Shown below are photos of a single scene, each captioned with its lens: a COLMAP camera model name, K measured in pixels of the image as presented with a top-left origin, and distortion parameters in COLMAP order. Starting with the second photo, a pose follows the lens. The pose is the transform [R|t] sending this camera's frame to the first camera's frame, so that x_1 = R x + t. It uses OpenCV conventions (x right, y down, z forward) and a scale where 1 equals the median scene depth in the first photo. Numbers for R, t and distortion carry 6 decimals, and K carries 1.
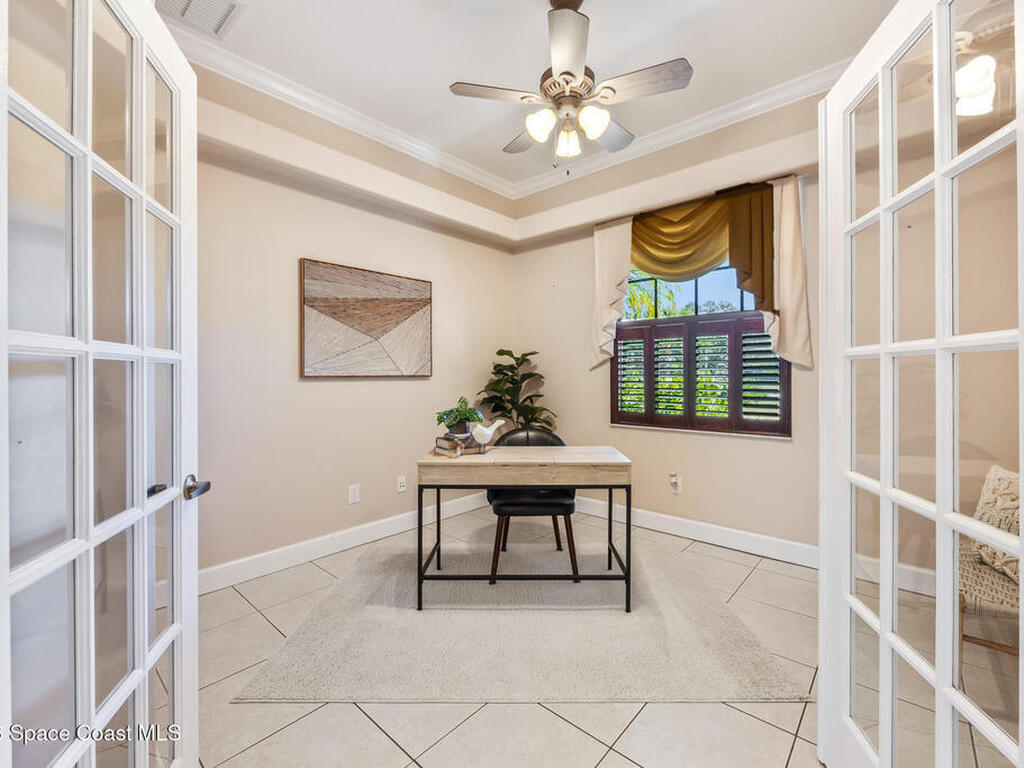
lens RADIAL K [[441.5, 0, 513.4], [0, 441.5, 375.8], [0, 0, 1]] dist [-0.003001, -0.000474]
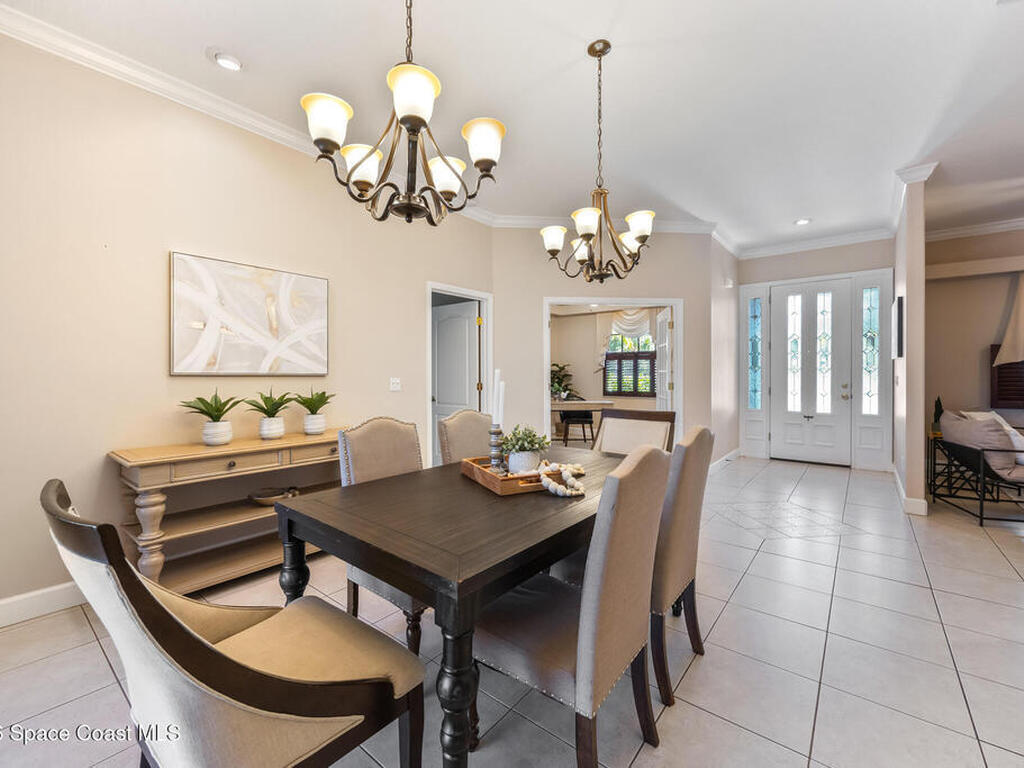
lens RADIAL K [[441.5, 0, 511.2], [0, 441.5, 376.5], [0, 0, 1]] dist [-0.003001, -0.000474]
pose [[0.999163, 0.002149, 0.040838, -0.363803], [-0.002415, 0.999976, 0.006455, -0.009229], [-0.040823, -0.006548, 0.999145, -1.319601]]
